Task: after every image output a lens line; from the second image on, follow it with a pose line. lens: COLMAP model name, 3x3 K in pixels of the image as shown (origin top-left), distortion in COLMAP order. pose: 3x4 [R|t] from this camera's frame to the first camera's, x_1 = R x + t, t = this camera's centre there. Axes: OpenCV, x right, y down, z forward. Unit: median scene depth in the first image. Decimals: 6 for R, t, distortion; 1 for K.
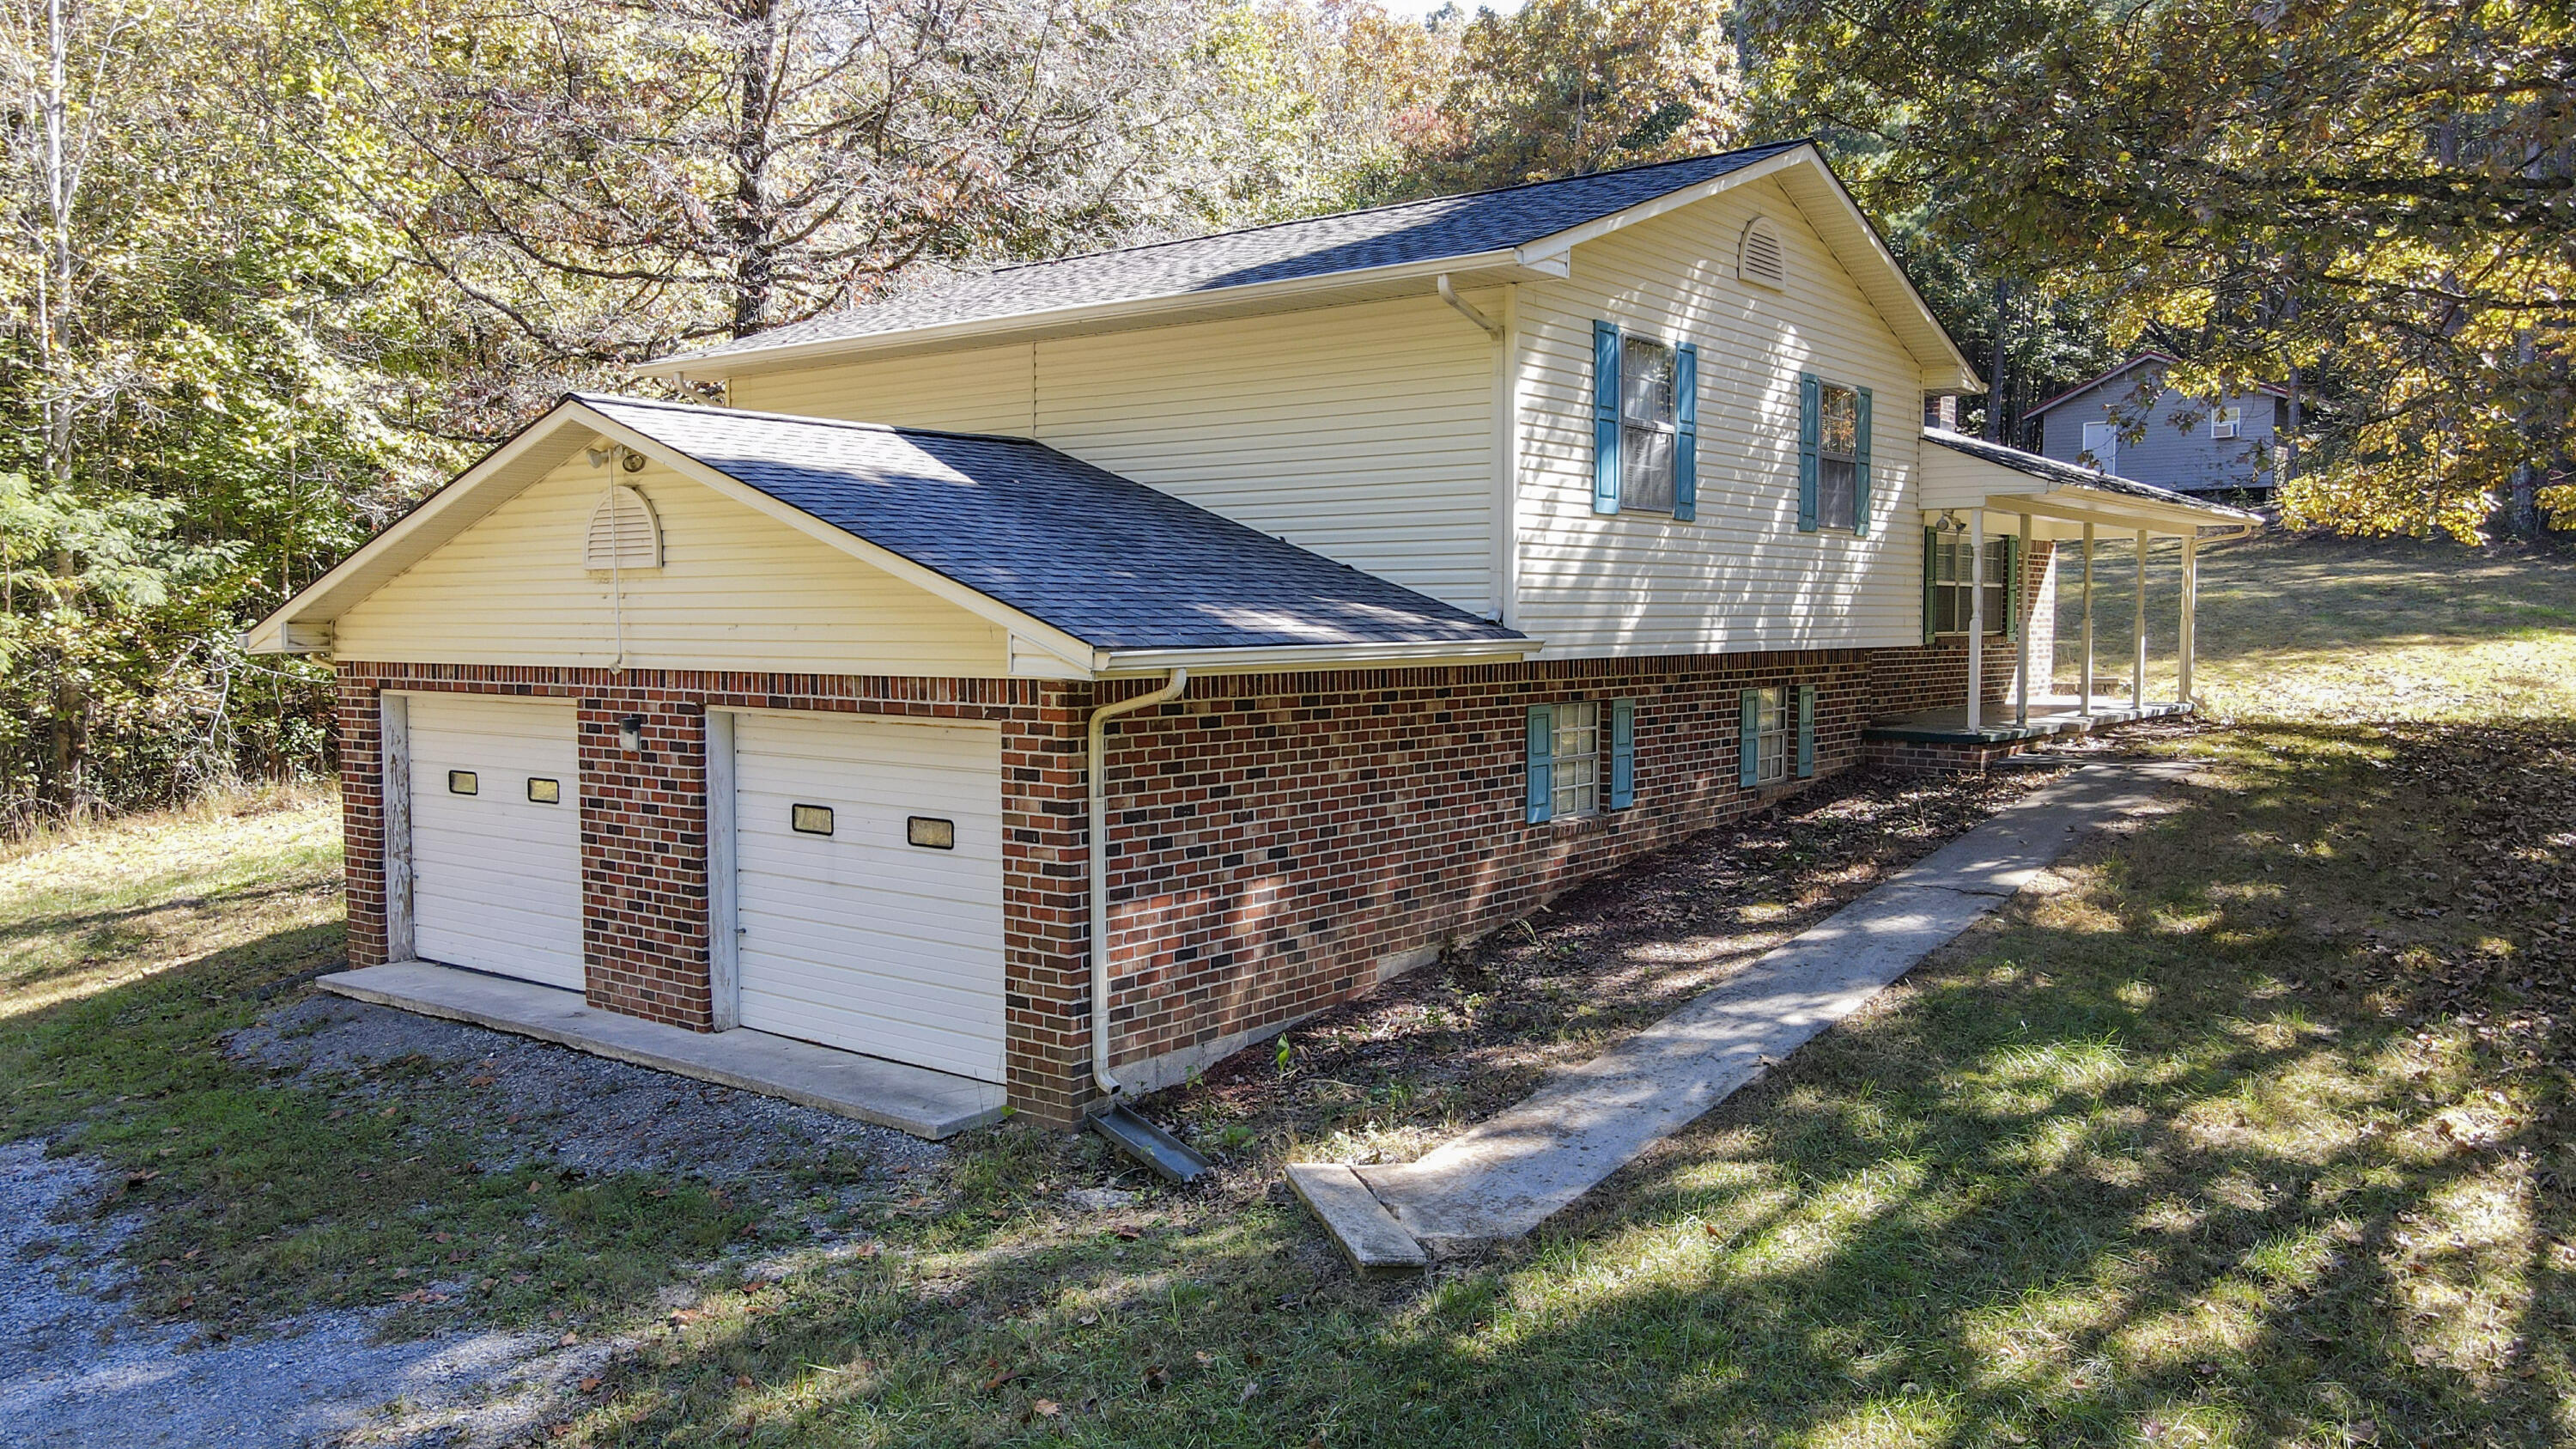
lens RADIAL K [[1879.2, 0, 1288.0], [0, 1879.2, 724.5], [0, 0, 1]] dist [-0.002946, 0.033844]
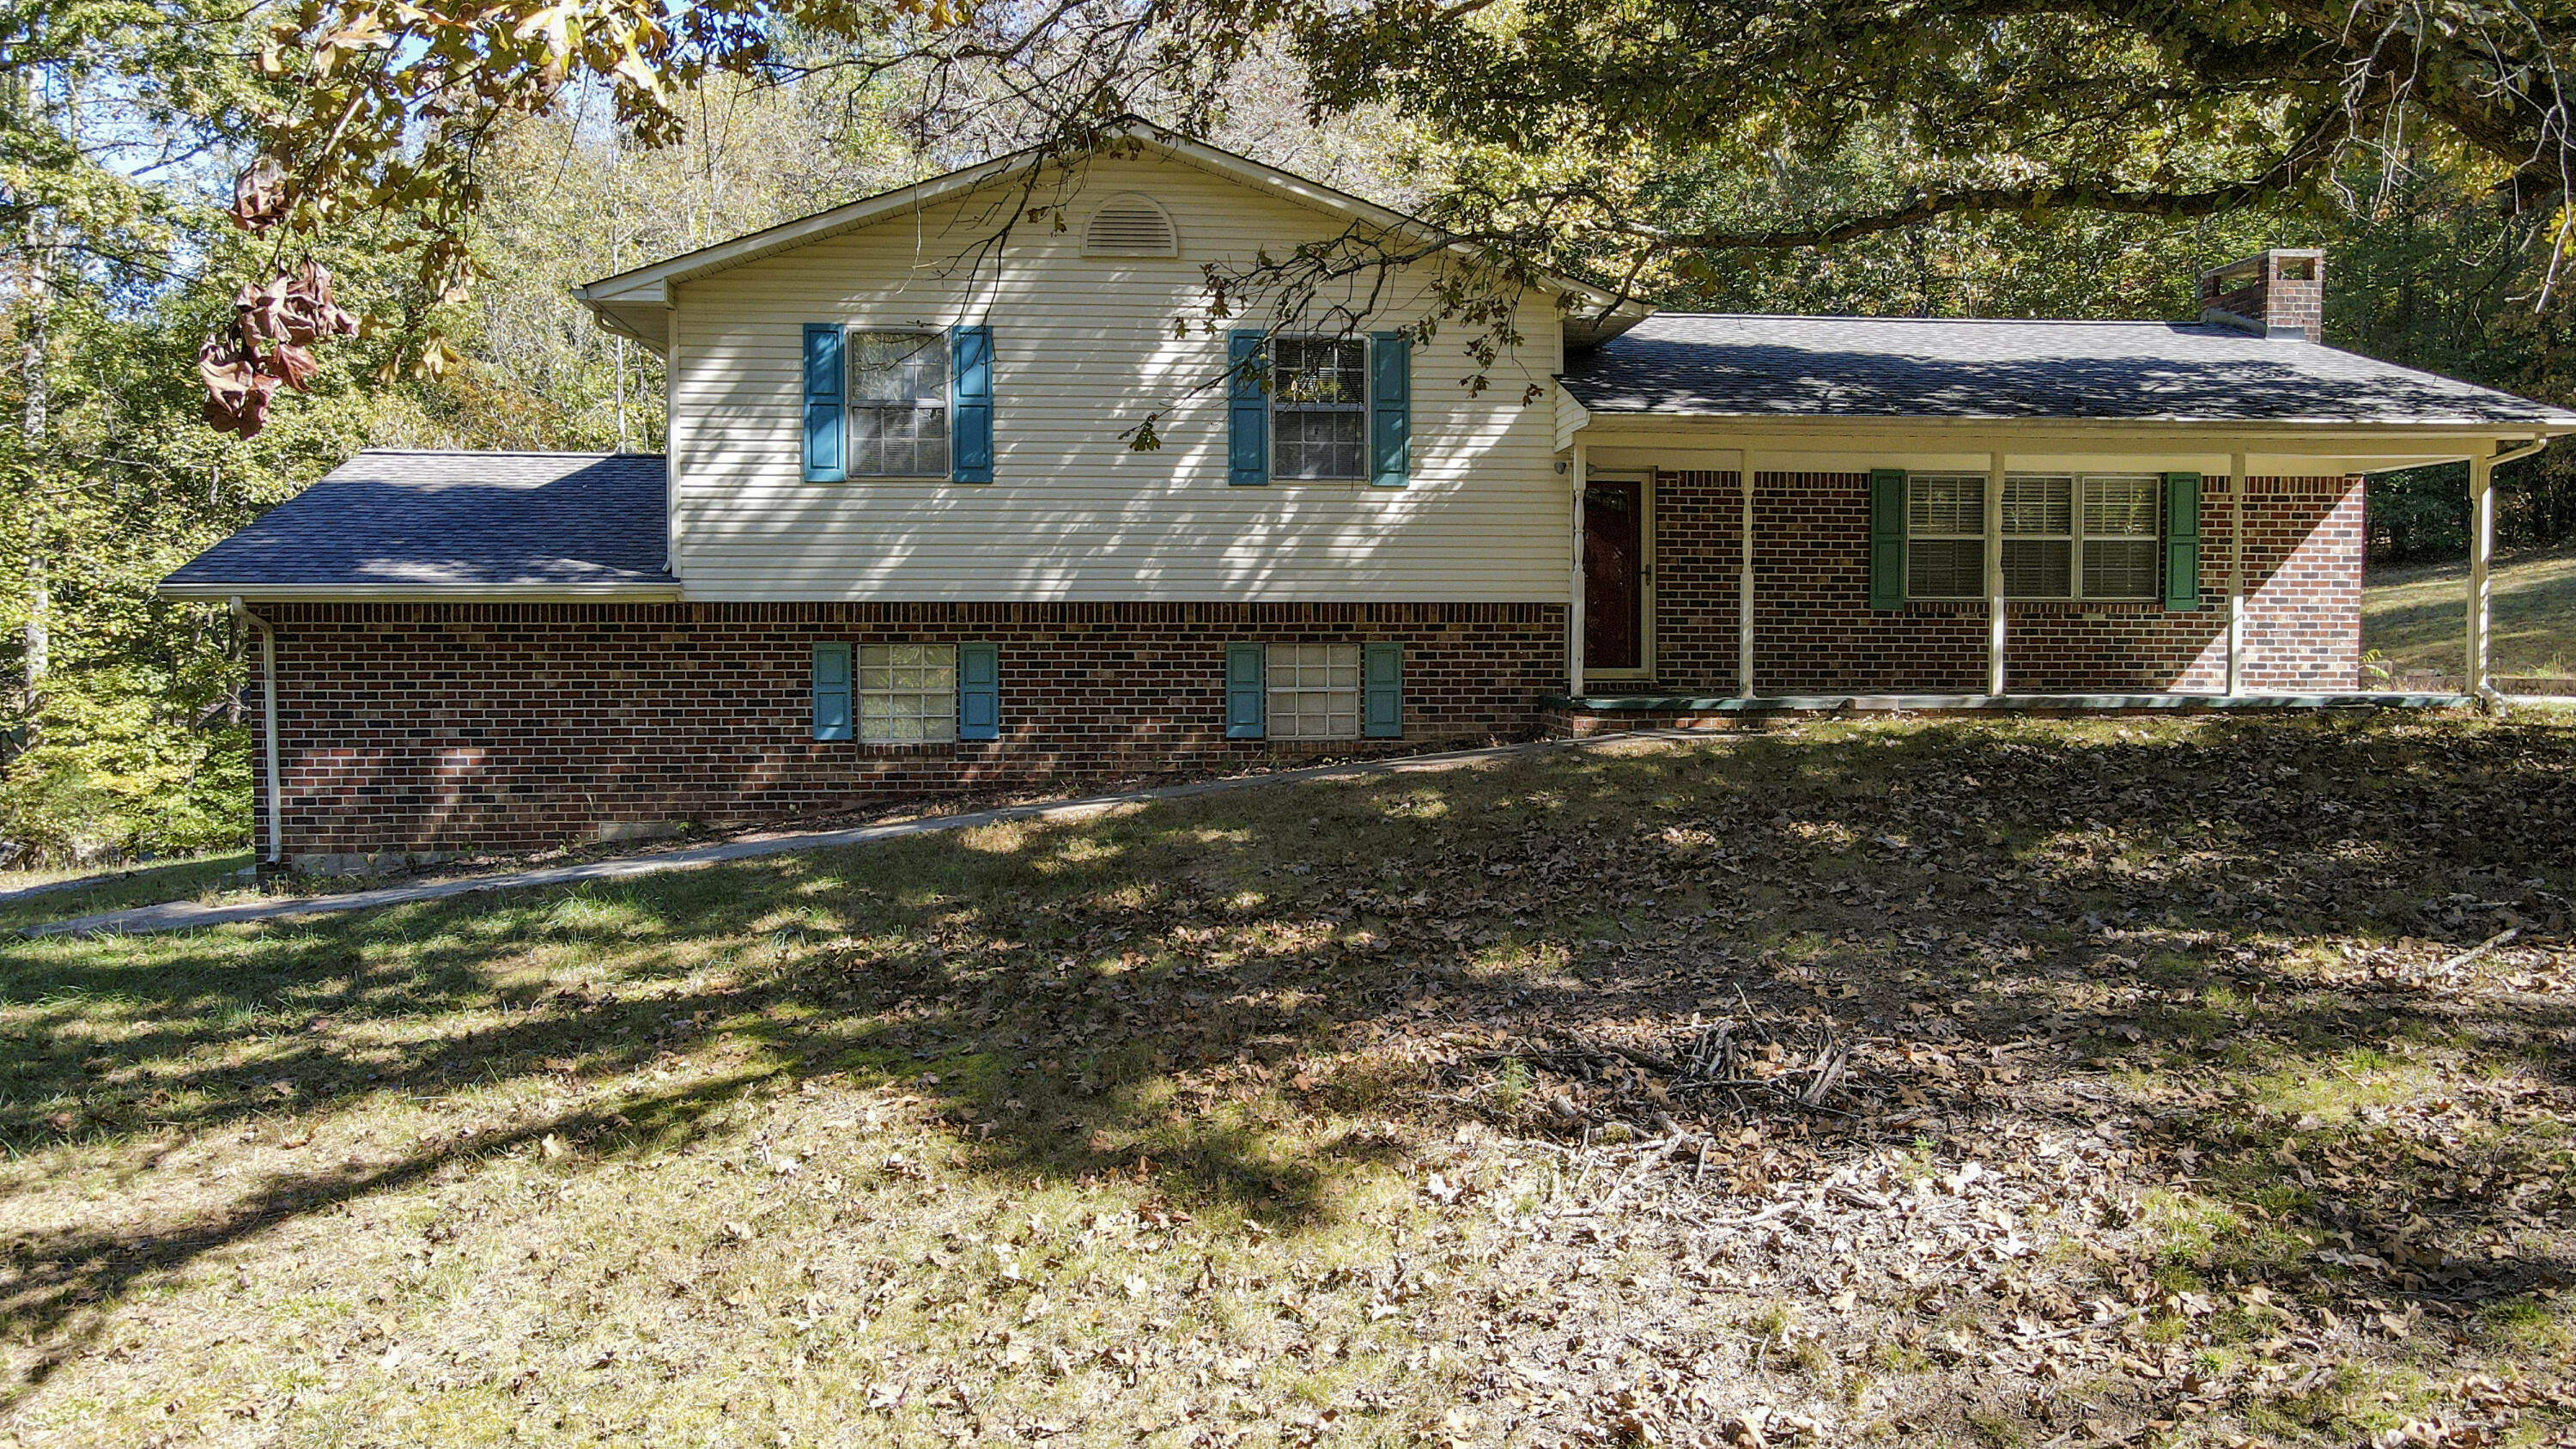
lens RADIAL K [[1879.2, 0, 1288.0], [0, 1879.2, 724.5], [0, 0, 1]] dist [-0.002946, 0.033844]
pose [[0.696237, 0.026264, -0.717332, 1.377629], [-0.038718, 0.999250, -0.000993, 0.036851], [0.716767, 0.028465, 0.696731, 0.417026]]
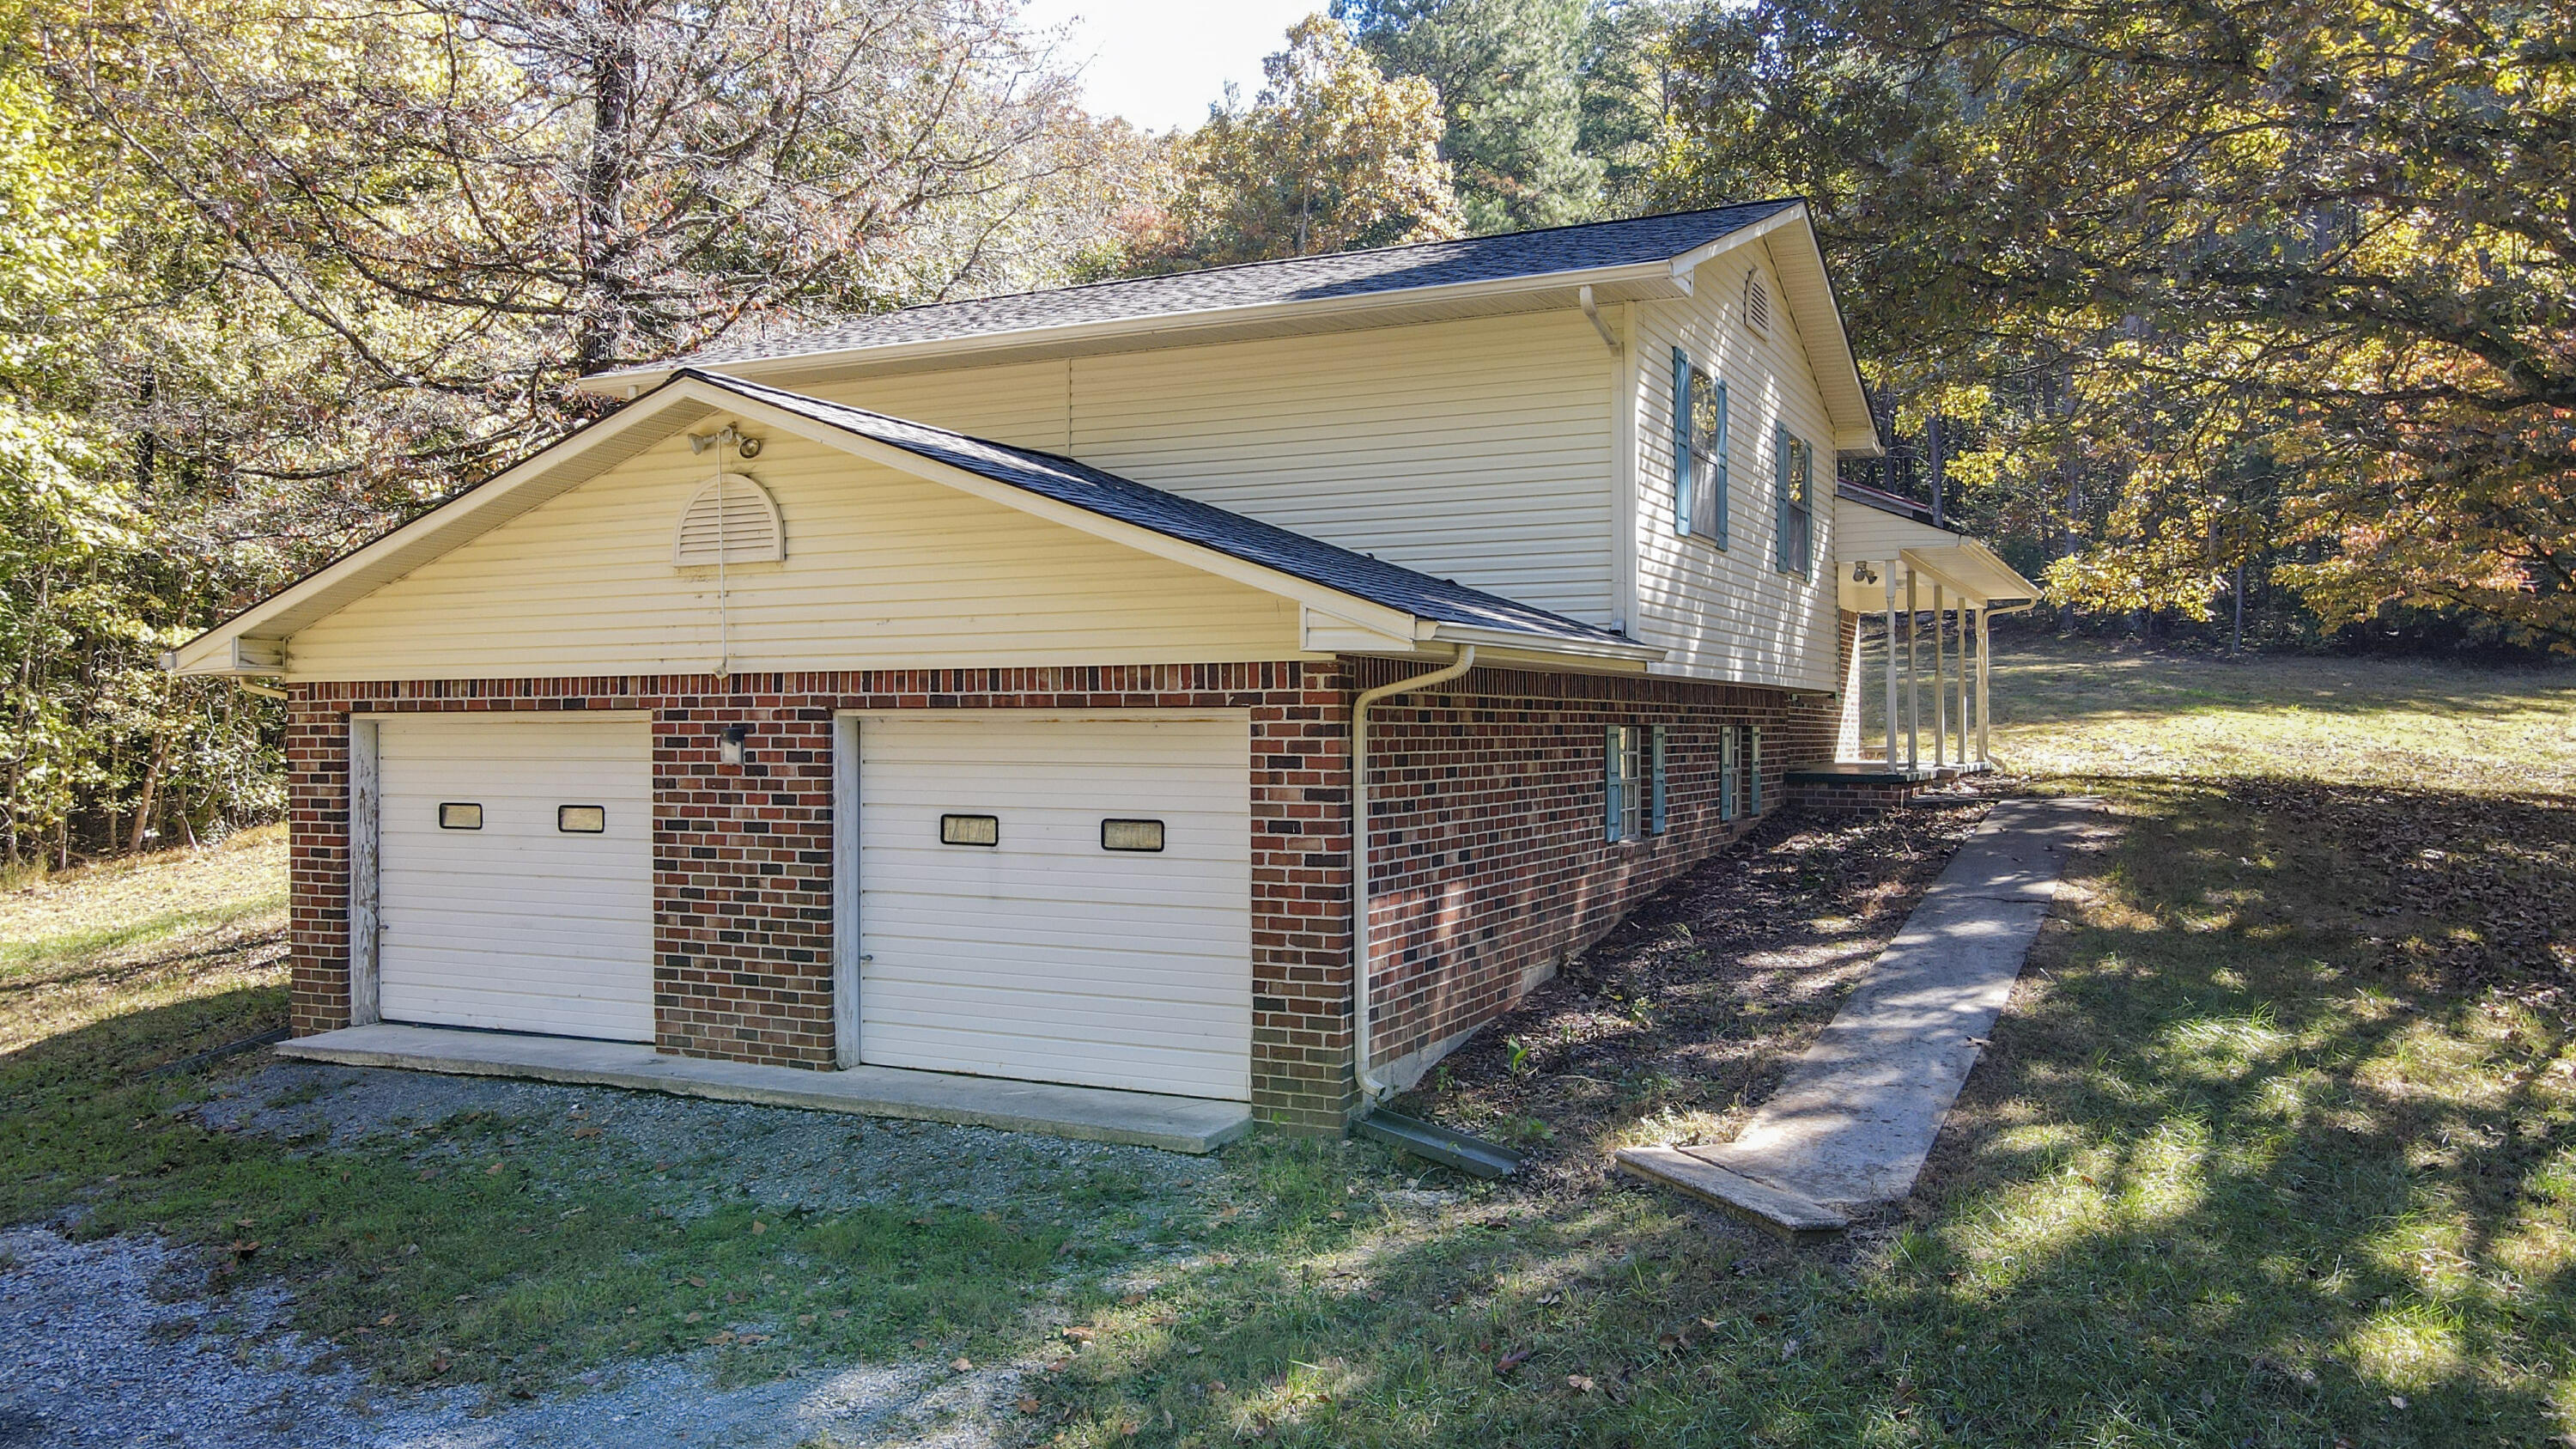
lens RADIAL K [[1879.2, 0, 1288.0], [0, 1879.2, 724.5], [0, 0, 1]] dist [-0.002946, 0.033844]
pose [[0.978777, -0.001216, 0.204927, -0.277181], [0.013760, 0.998116, -0.059796, 0.053876], [-0.204468, 0.061347, 0.976949, 0.056851]]
